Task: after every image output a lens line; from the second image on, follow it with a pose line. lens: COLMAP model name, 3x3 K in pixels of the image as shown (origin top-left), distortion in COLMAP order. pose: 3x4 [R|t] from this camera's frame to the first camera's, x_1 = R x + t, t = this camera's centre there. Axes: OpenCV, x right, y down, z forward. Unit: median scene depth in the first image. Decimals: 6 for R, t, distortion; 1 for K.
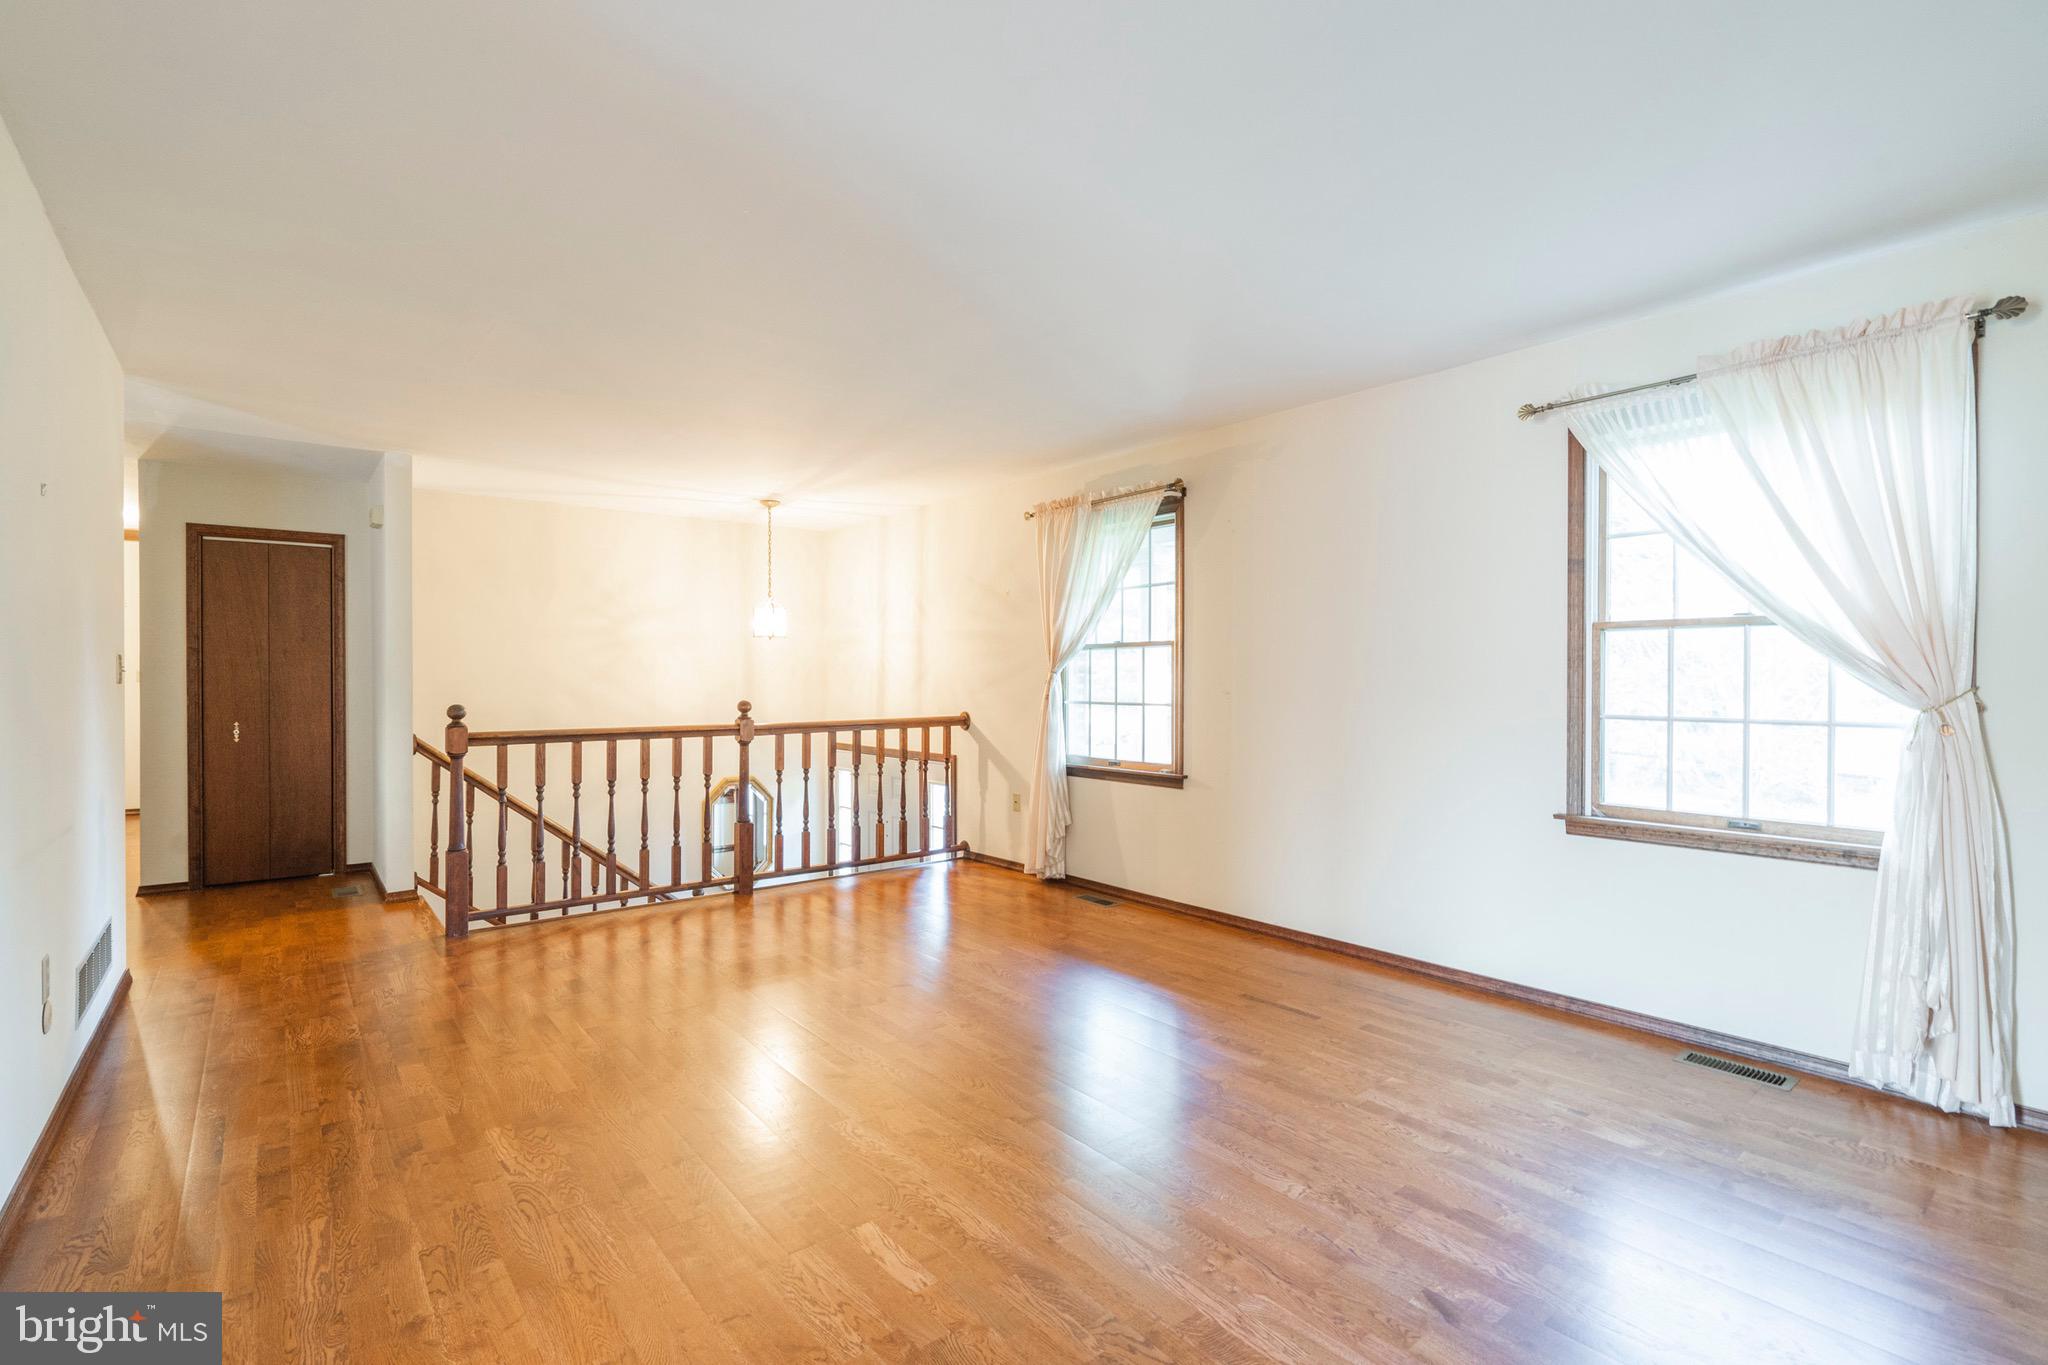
lens RADIAL K [[940.3, 0, 1027.6], [0, 940.3, 688.1], [0, 0, 1]] dist [-0.001231, 0.000339]
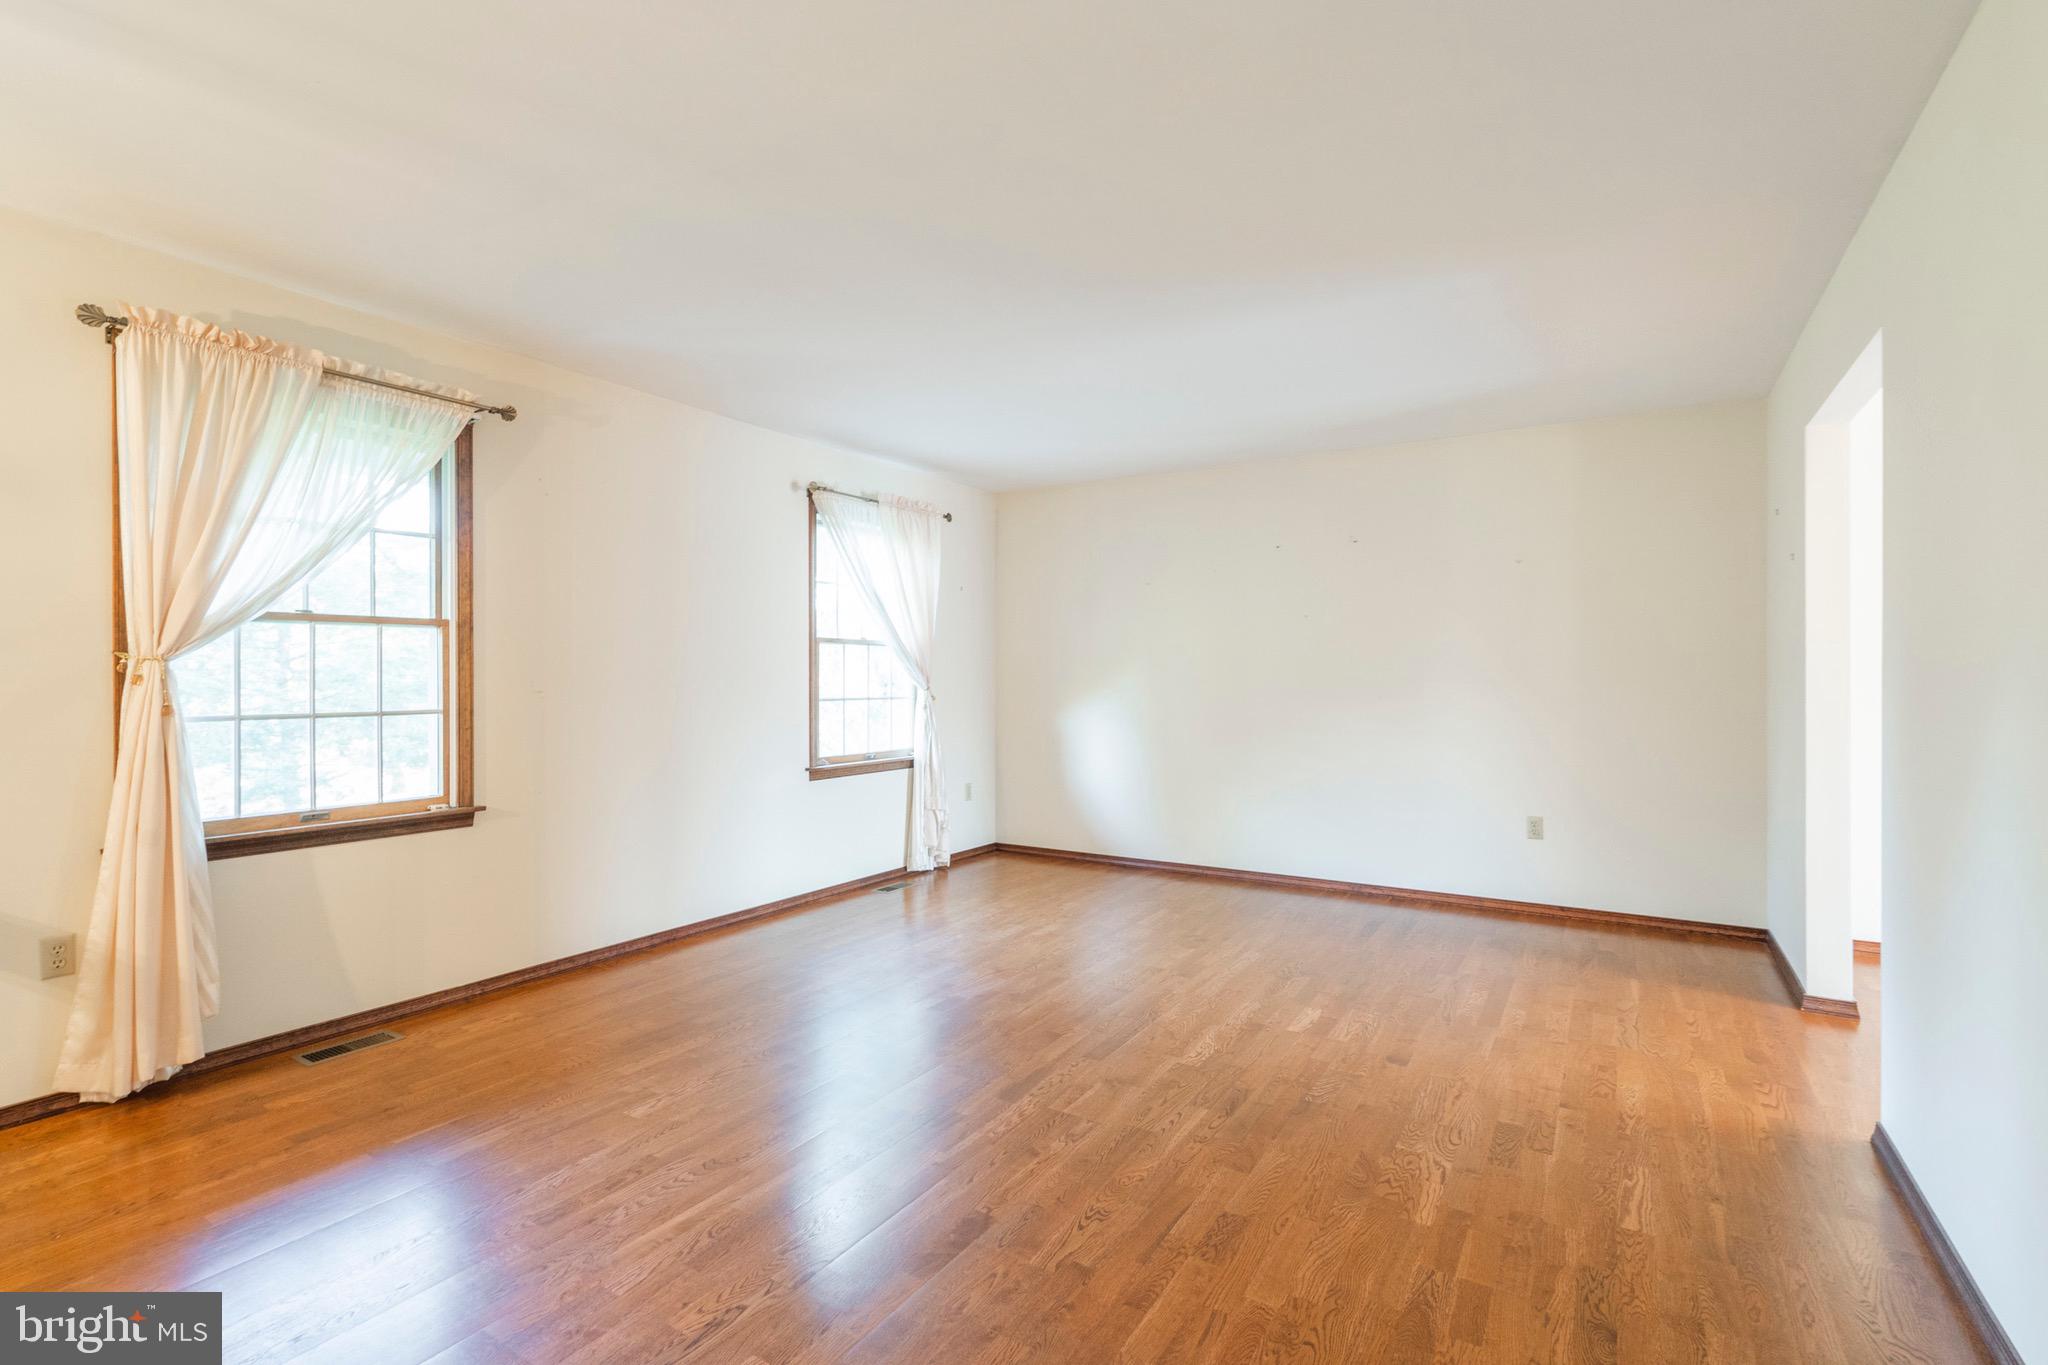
lens RADIAL K [[888.2, 0, 1024.0], [0, 888.2, 682.5], [0, 0, 1]] dist [-0.002000, -0.000098]
pose [[-0.295696, -0.005549, 0.955266, -0.615769], [0.010315, 0.999906, 0.009002, -0.005255], [-0.955226, 0.012516, -0.295611, 0.795333]]
